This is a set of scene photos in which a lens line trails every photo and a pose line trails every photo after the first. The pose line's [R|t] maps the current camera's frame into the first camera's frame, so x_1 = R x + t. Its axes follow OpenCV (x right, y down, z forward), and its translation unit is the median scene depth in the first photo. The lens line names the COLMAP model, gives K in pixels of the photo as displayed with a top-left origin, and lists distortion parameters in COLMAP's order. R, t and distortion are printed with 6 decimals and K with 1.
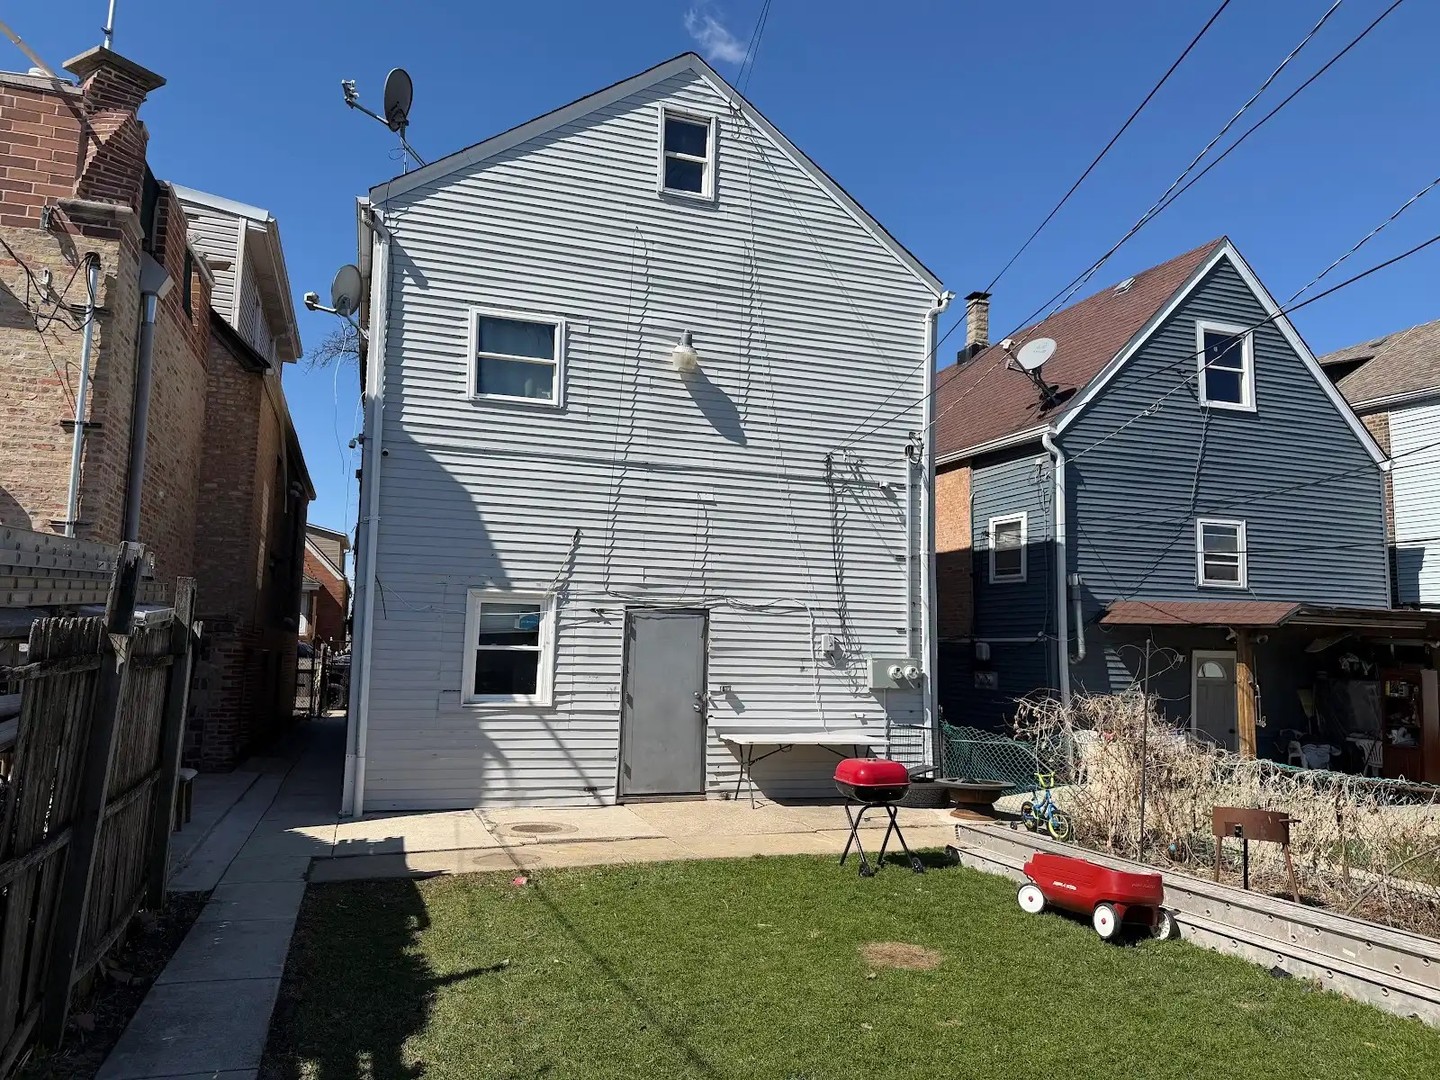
lens RADIAL K [[1011.3, 0, 716.2], [0, 1011.3, 538.8], [0, 0, 1]] dist [0.109247, -0.150722]
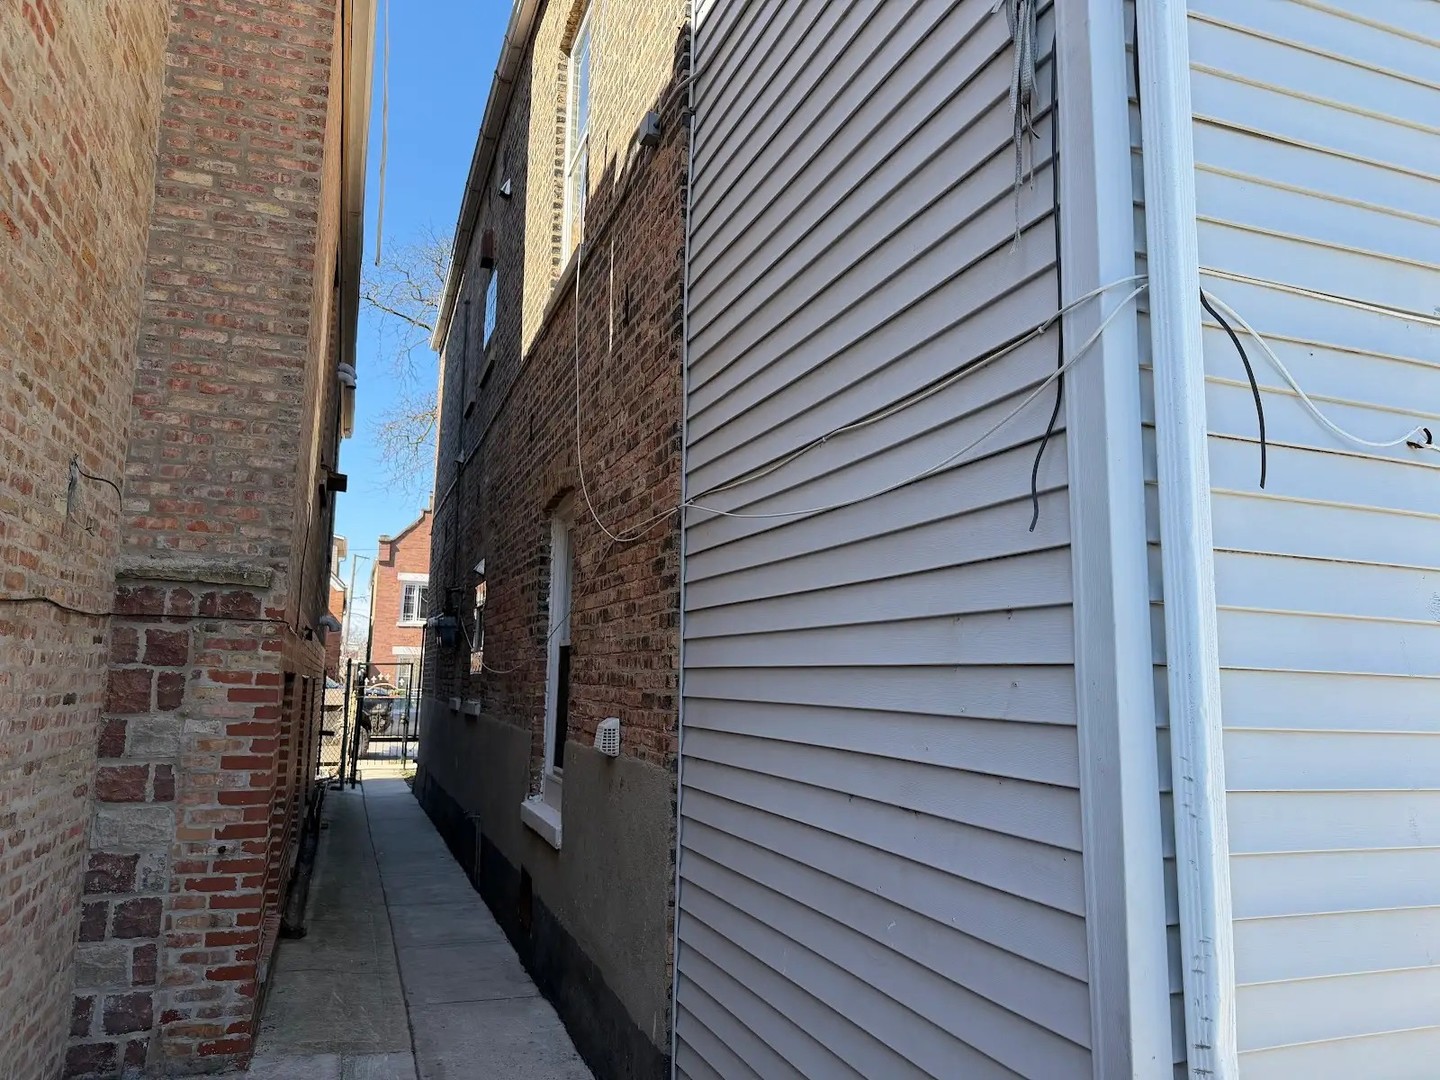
lens RADIAL K [[999.9, 0, 729.7], [0, 999.9, 543.6], [0, 0, 1]] dist [0.057134, -0.065106]
pose [[0.999682, 0.000923, 0.025188, -0.328105], [-0.000346, 0.999738, -0.022906, 0.073438], [-0.025203, 0.022890, 0.999420, 0.676258]]
